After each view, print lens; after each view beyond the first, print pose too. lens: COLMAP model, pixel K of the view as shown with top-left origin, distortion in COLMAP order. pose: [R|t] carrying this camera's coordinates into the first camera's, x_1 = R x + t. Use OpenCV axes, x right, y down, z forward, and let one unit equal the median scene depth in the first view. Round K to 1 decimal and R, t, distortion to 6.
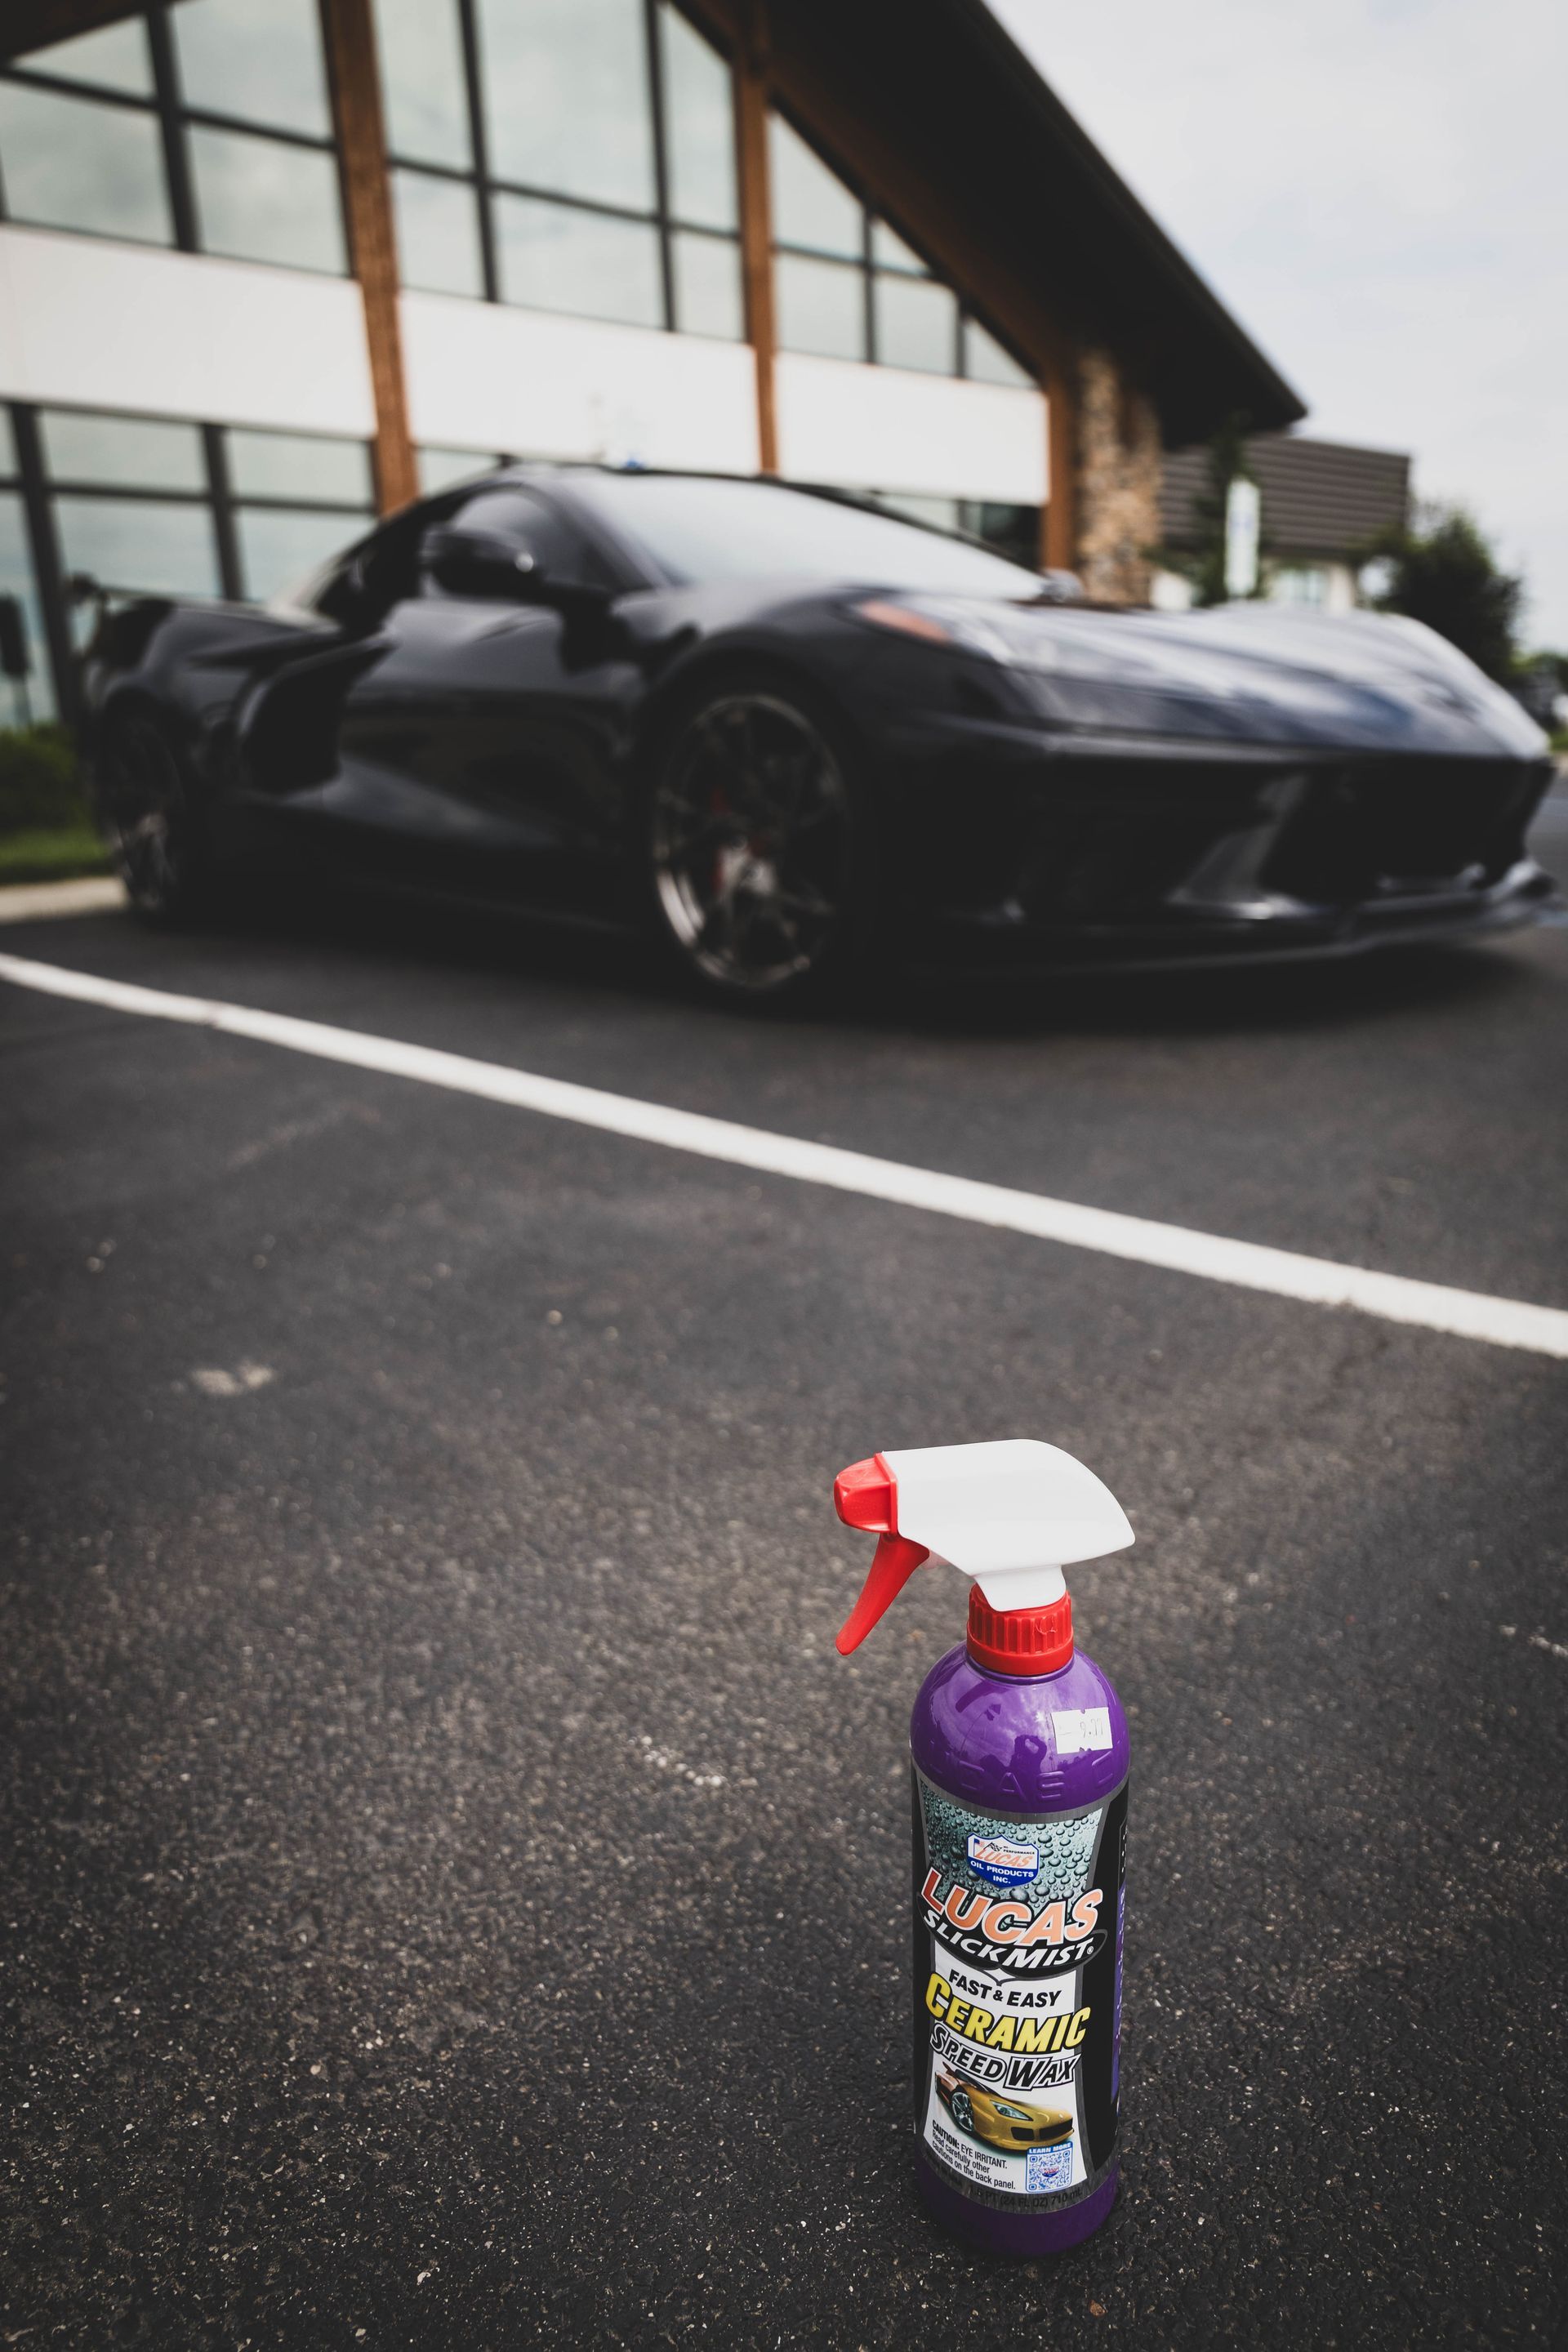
lens RADIAL K [[1589.2, 0, 772.1], [0, 1589.2, 1168.2], [0, 0, 1]] dist [0.005494, -0.000484]
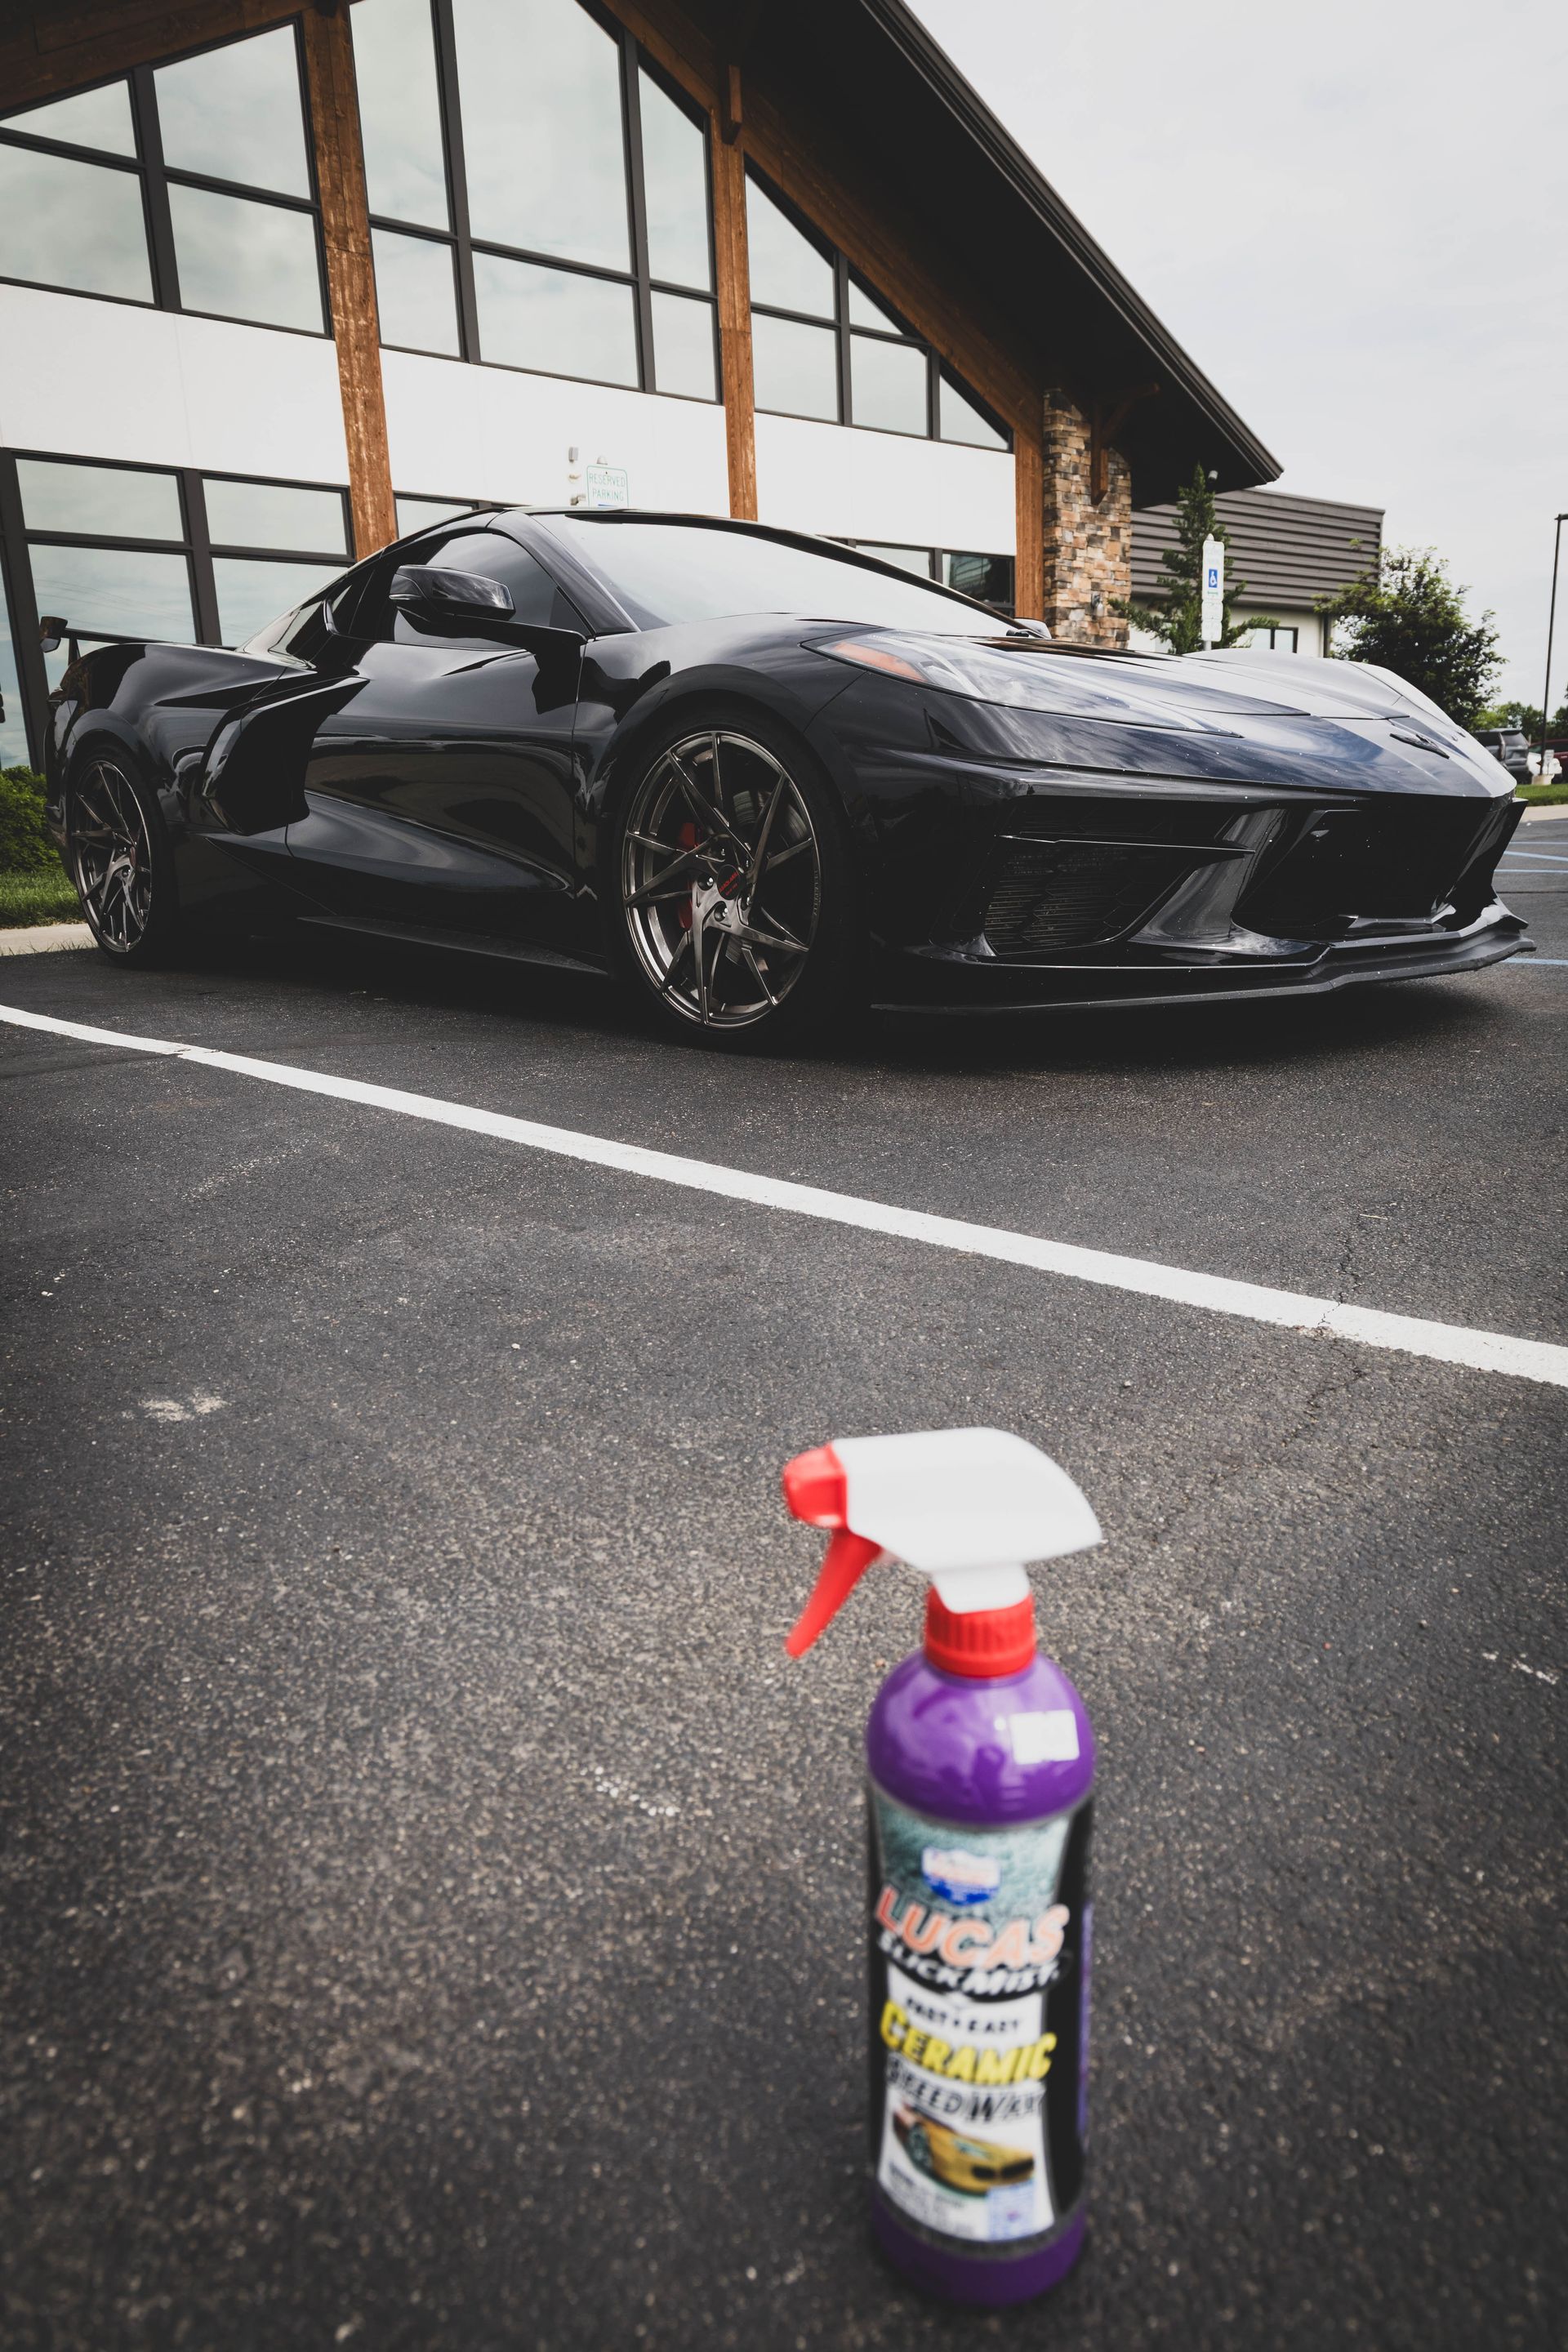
lens RADIAL K [[1589.2, 0, 763.1], [0, 1589.2, 1175.7], [0, 0, 1]] dist [0.005494, -0.000484]
pose [[0.999959, 0.001997, 0.008831, 0.011398], [-0.001721, 0.999515, -0.031103, 0.030329], [-0.008889, 0.031086, 0.999477, 0.027507]]
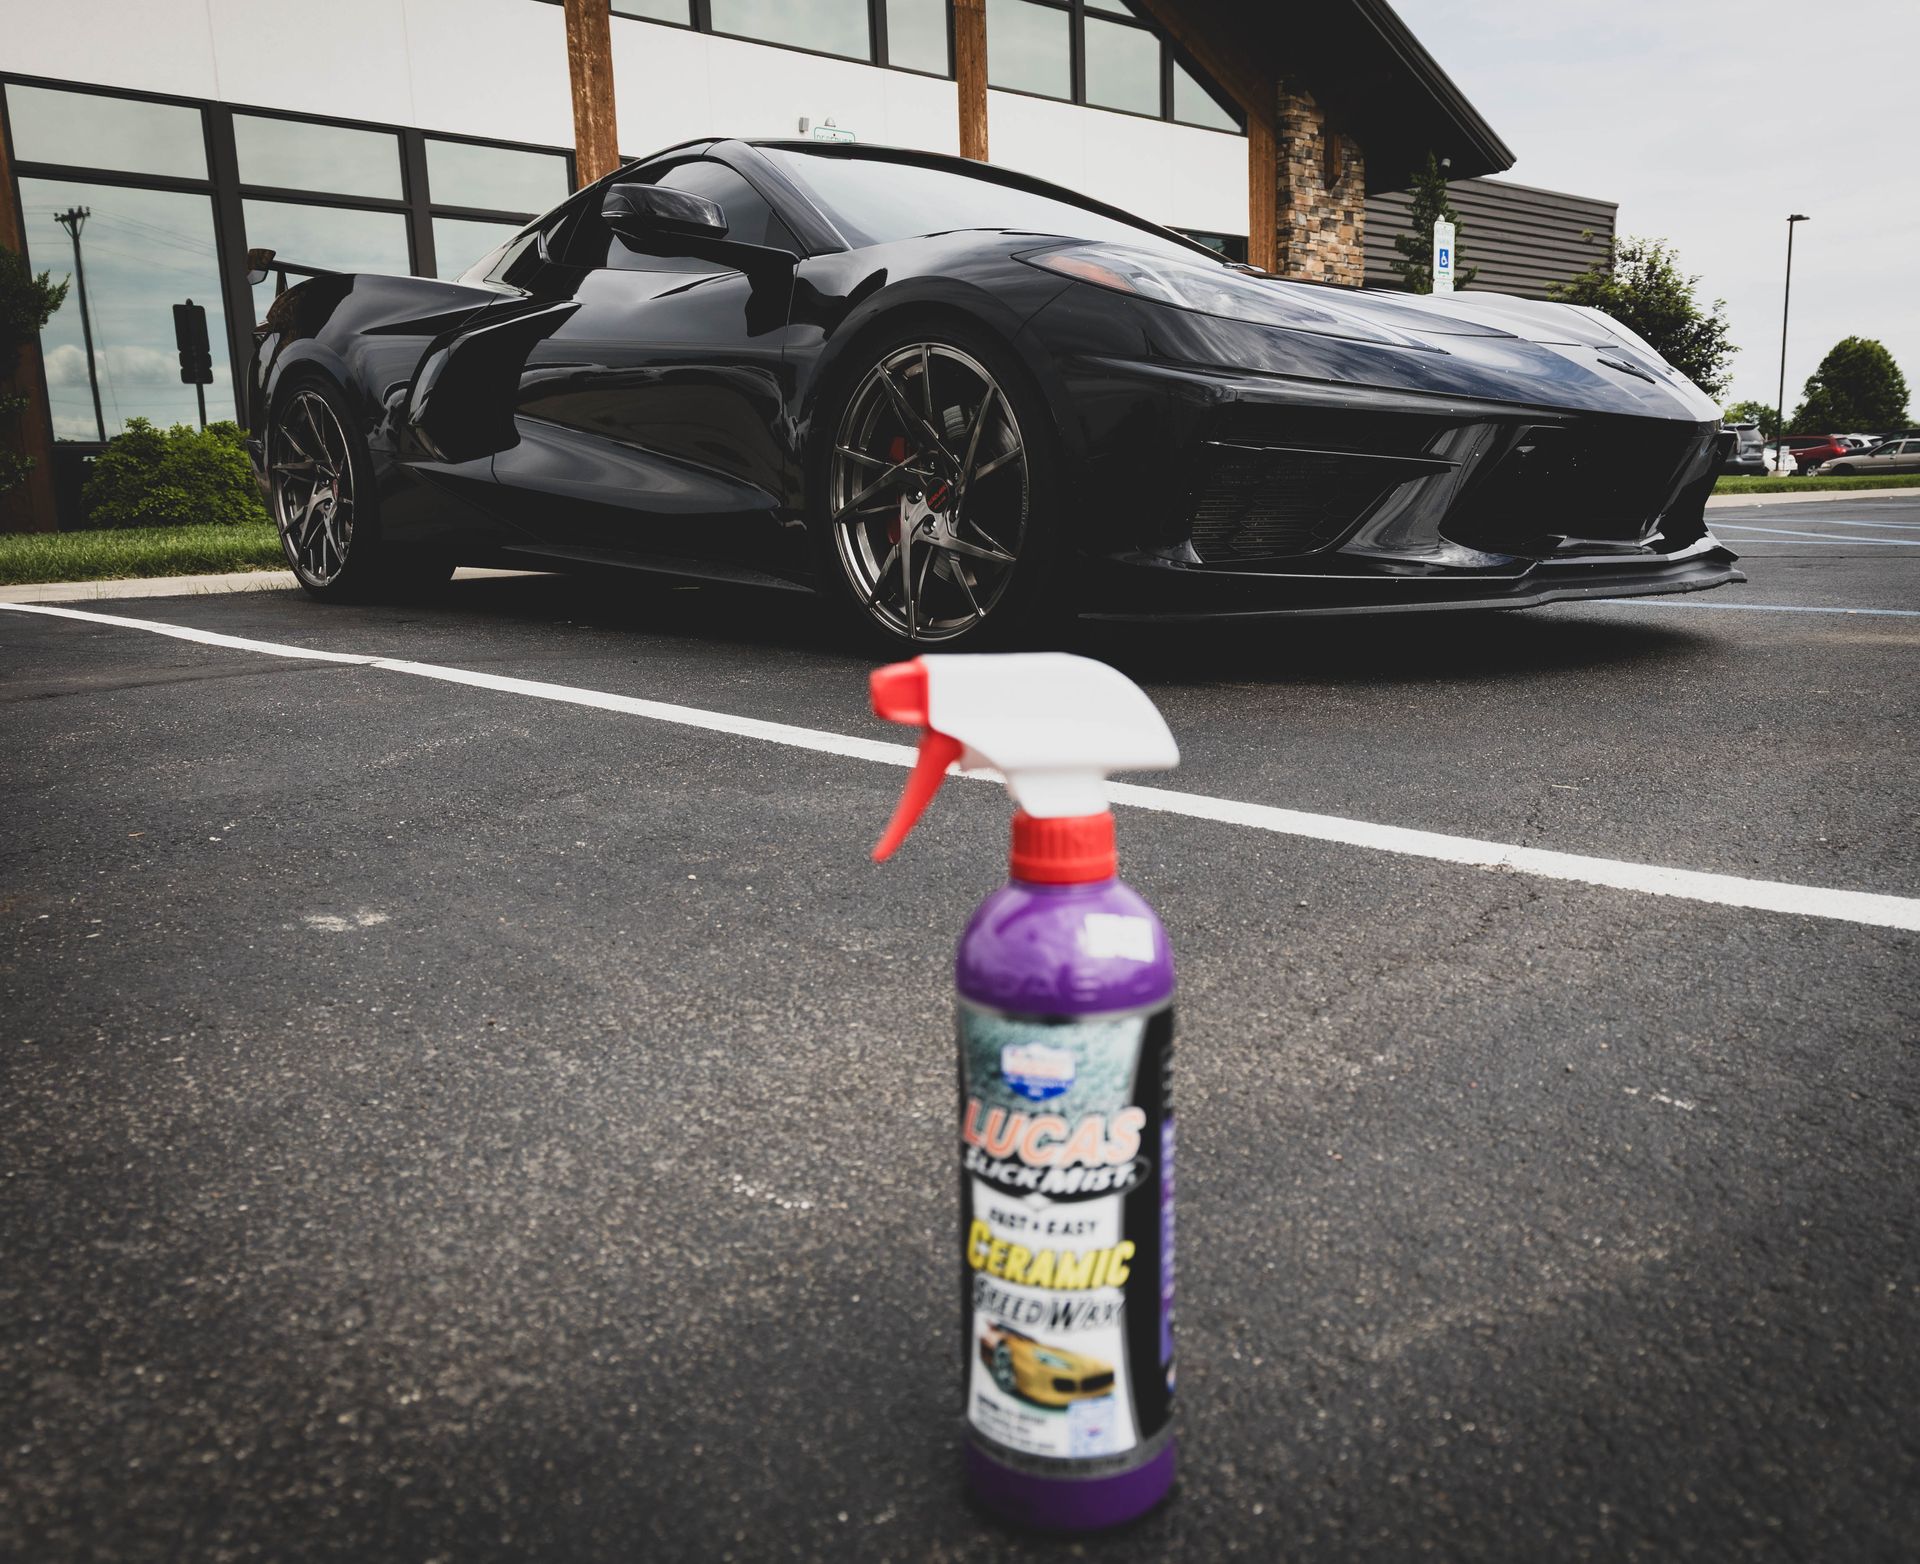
lens RADIAL K [[1649.4, 0, 1046.3], [0, 1649.4, 810.2], [0, 0, 1]] dist [0.010042, -0.005590]
pose [[0.999317, 0.012039, 0.034940, 0.069463], [-0.008884, 0.995984, -0.089094, 0.225854], [-0.035872, 0.088723, 0.995410, -0.015335]]
